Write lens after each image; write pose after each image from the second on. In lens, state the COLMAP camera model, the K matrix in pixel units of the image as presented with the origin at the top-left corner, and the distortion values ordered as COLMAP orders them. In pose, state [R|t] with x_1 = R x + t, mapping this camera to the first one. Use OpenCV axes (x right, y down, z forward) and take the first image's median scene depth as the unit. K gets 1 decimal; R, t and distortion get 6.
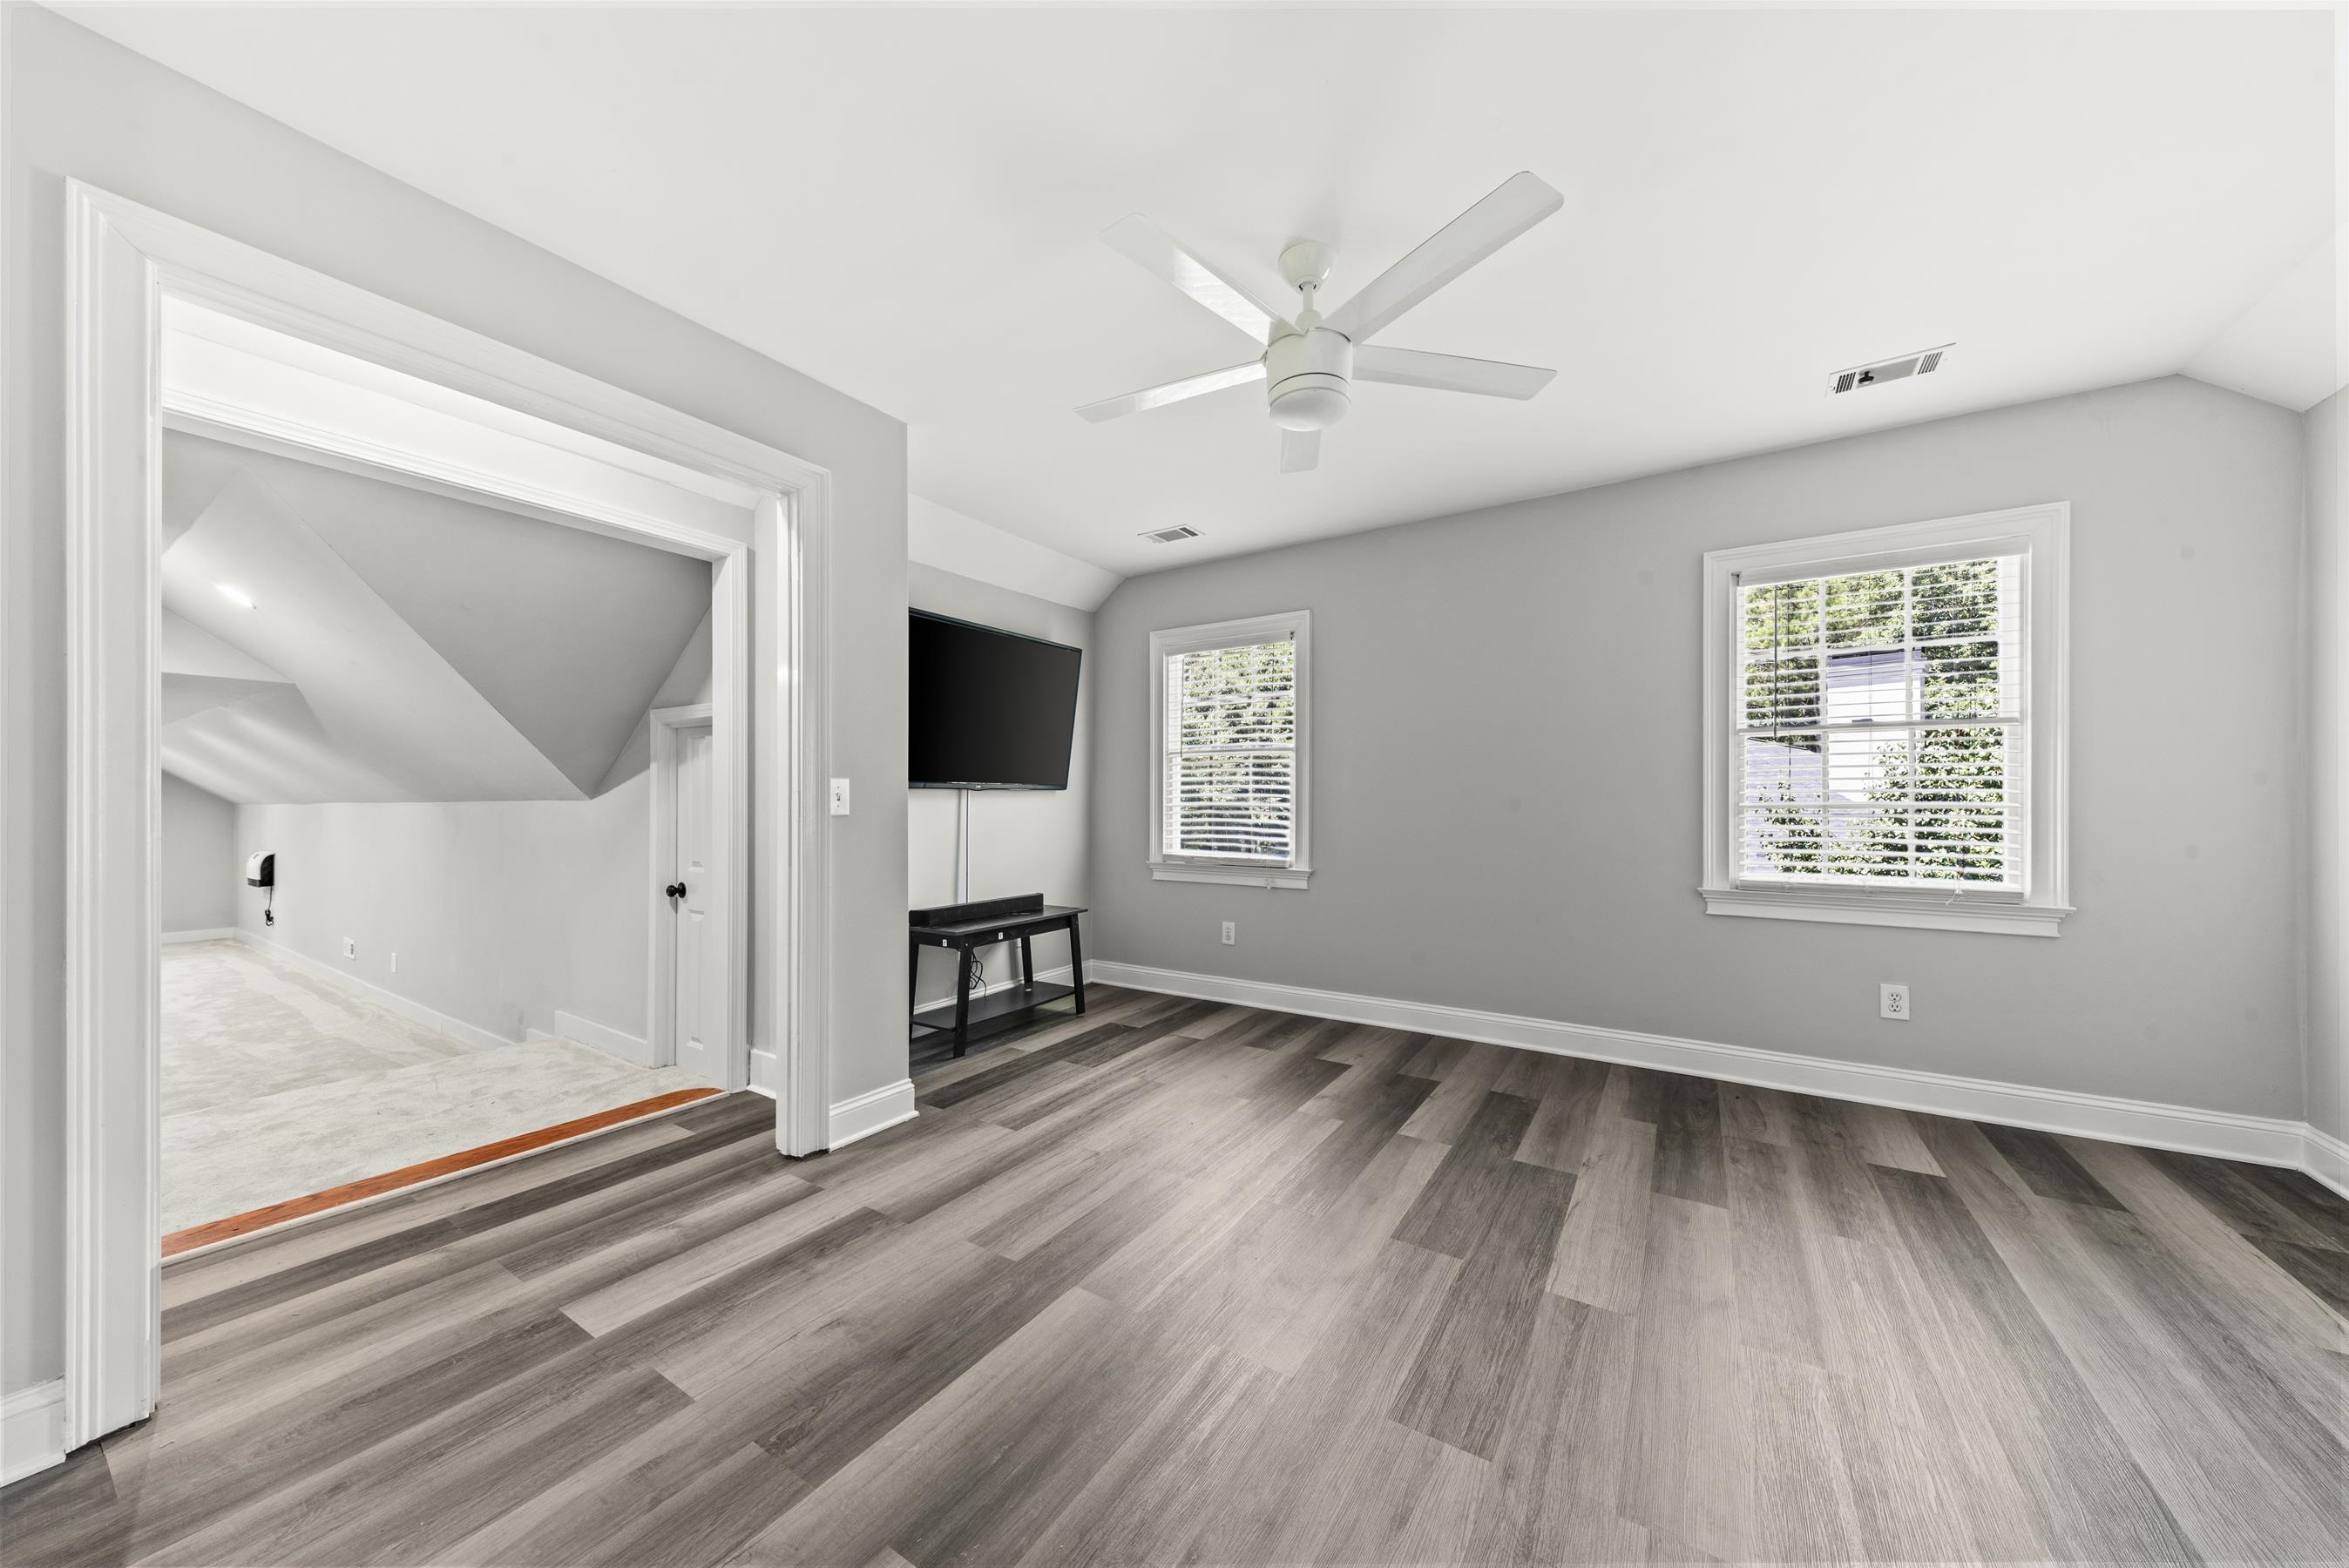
lens RADIAL K [[786.6, 0, 1200.3], [0, 786.6, 795.2], [0, 0, 1]] dist [0.012683, -0.004273]
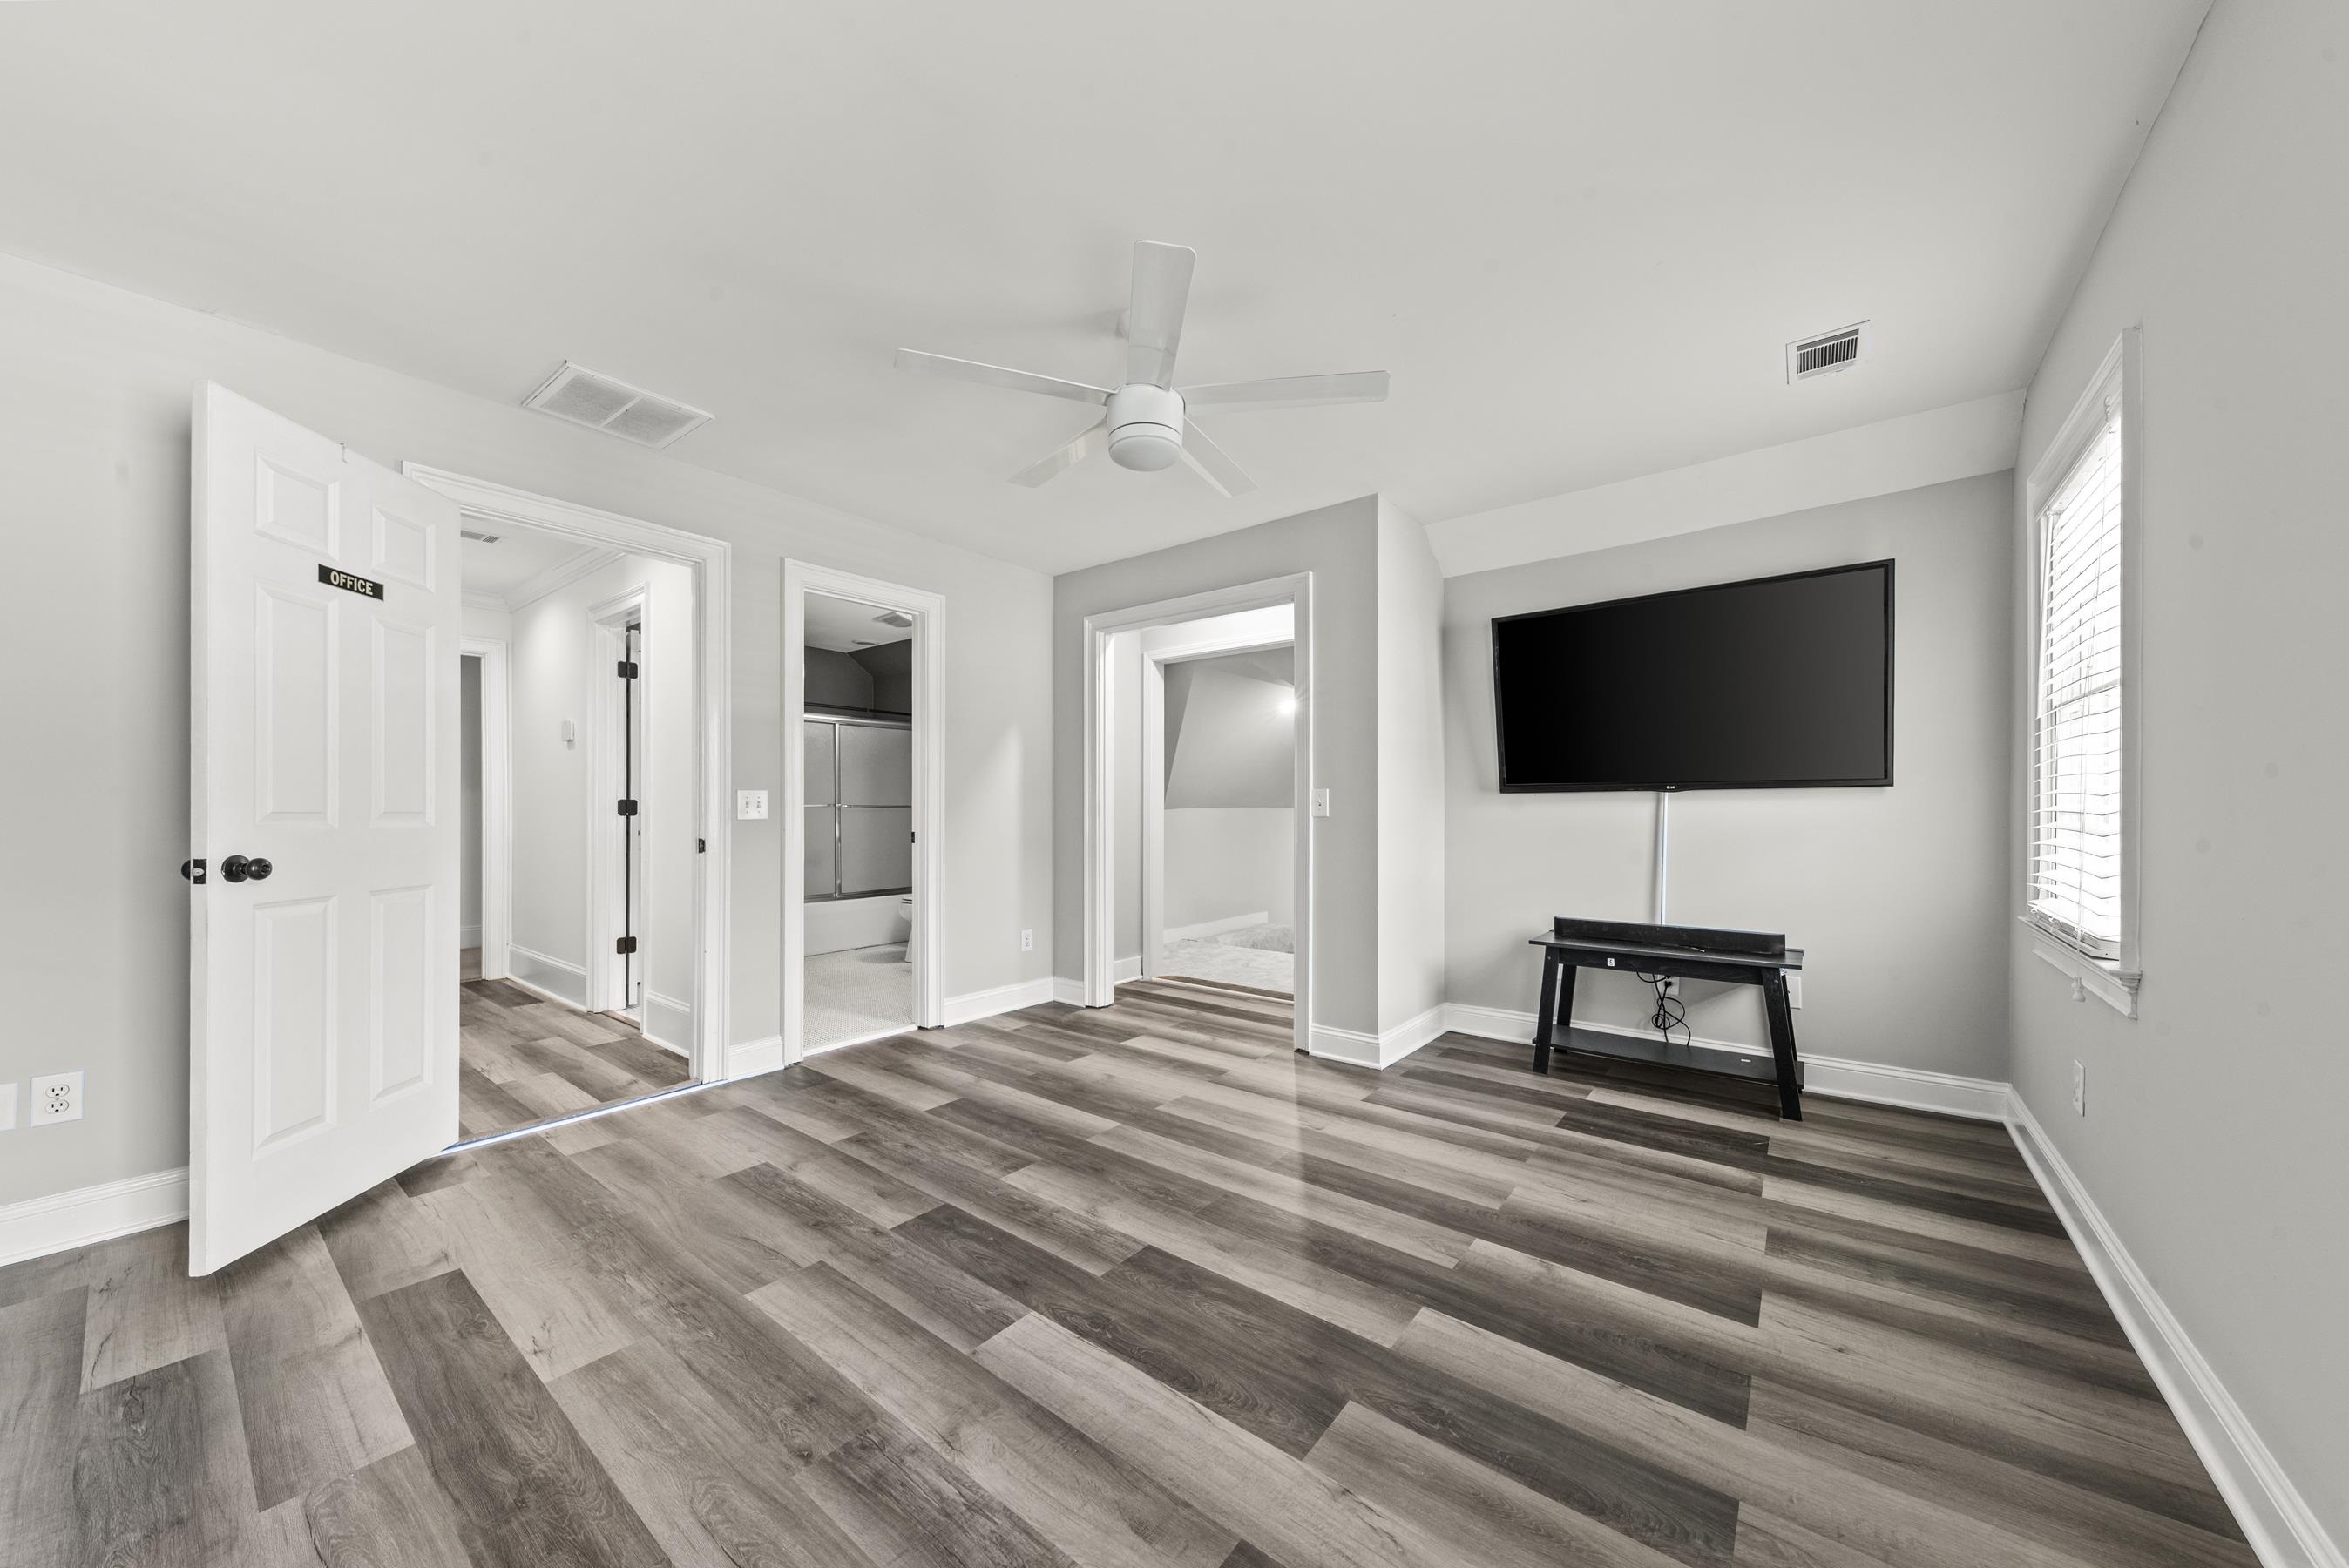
lens RADIAL K [[827.5, 0, 1168.5], [0, 827.5, 785.5], [0, 0, 1]] dist [0.012622, -0.006061]
pose [[-0.115365, -0.024936, -0.993010, 0.901965], [0.009979, 0.999605, -0.026261, 0.007875], [0.993273, -0.012939, -0.115070, 0.807368]]
